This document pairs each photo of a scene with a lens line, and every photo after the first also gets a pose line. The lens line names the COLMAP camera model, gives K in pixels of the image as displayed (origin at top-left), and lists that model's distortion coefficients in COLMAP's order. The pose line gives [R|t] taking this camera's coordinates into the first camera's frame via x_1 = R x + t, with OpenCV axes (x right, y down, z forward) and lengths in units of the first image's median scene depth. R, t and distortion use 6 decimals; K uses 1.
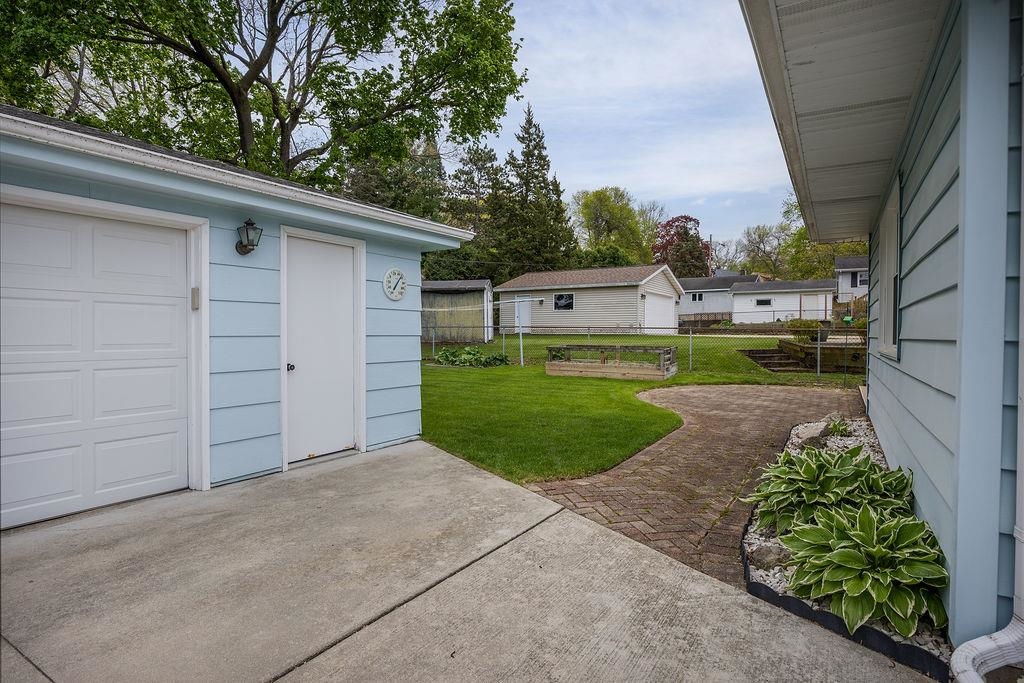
lens RADIAL K [[548.5, 0, 512.0], [0, 548.5, 341.5], [0, 0, 1]] dist [0.000861, -0.000349]
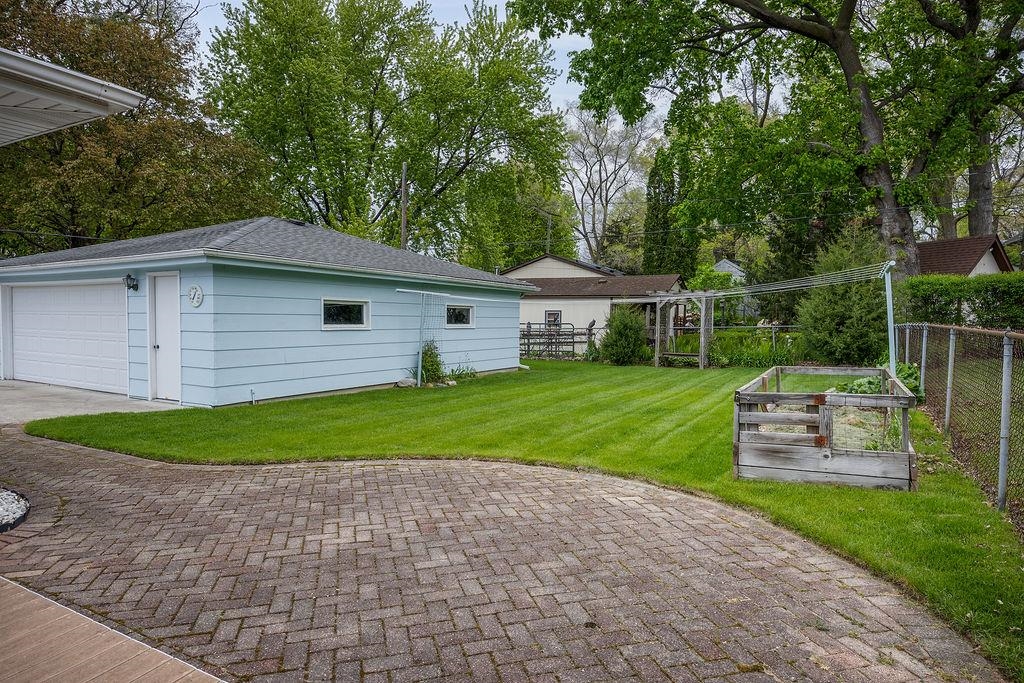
lens RADIAL K [[609.2, 0, 515.2], [0, 609.2, 328.7], [0, 0, 1]] dist [0.001590, -0.000335]
pose [[0.034198, 0.013291, -0.999327, 0.256490], [-0.027321, 0.999550, 0.012359, -0.010926], [0.999042, 0.026880, 0.034546, 0.326666]]
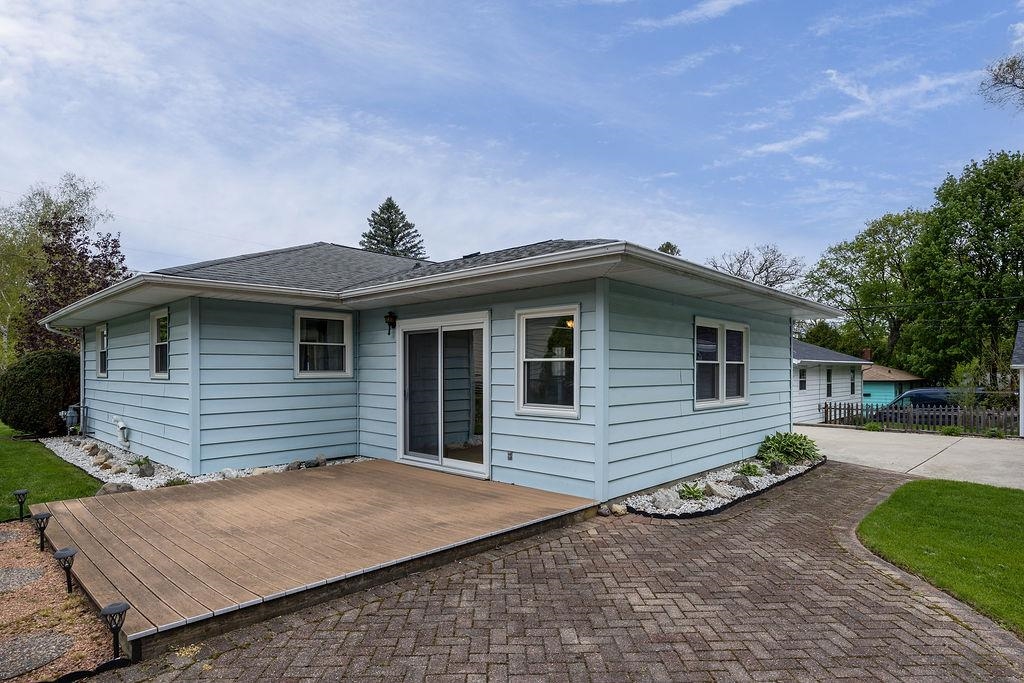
lens RADIAL K [[559.0, 0, 514.3], [0, 559.0, 375.5], [0, 0, 1]] dist [-0.007106, -0.000729]
pose [[-0.975373, -0.004387, 0.220518, 0.137086], [0.001531, 0.999643, 0.026660, -0.017198], [-0.220556, 0.026341, -0.975019, 0.415439]]
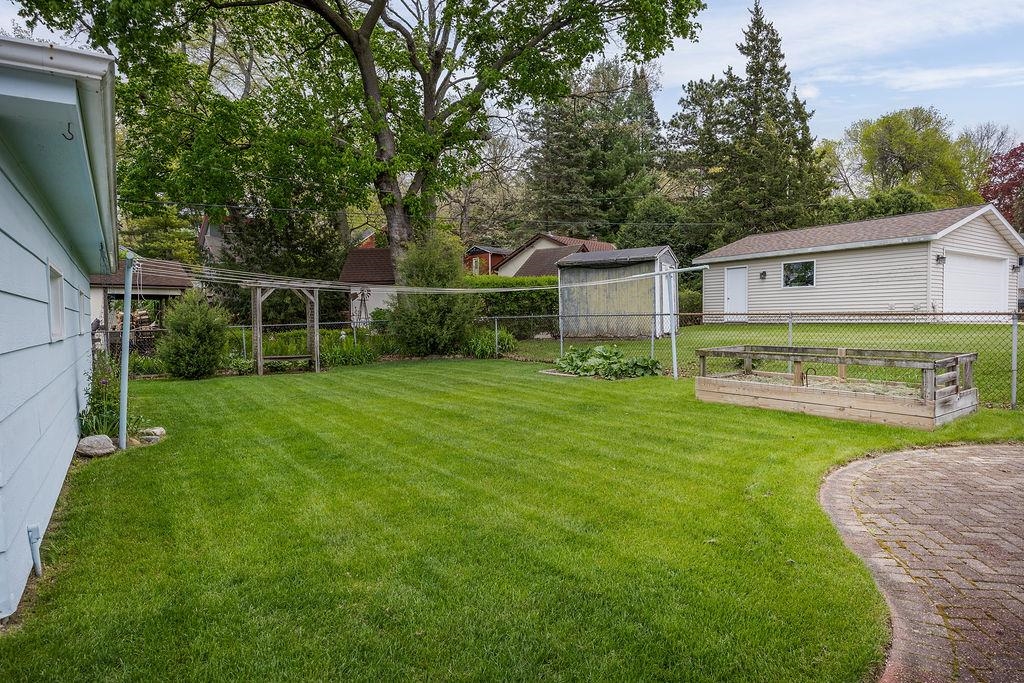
lens RADIAL K [[609.2, 0, 515.2], [0, 609.2, 328.7], [0, 0, 1]] dist [0.001590, -0.000335]
pose [[0.913100, -0.004818, -0.407708, 0.065751], [0.003403, 0.999985, -0.004196, -0.004283], [0.407722, 0.002444, 0.913103, 0.157087]]
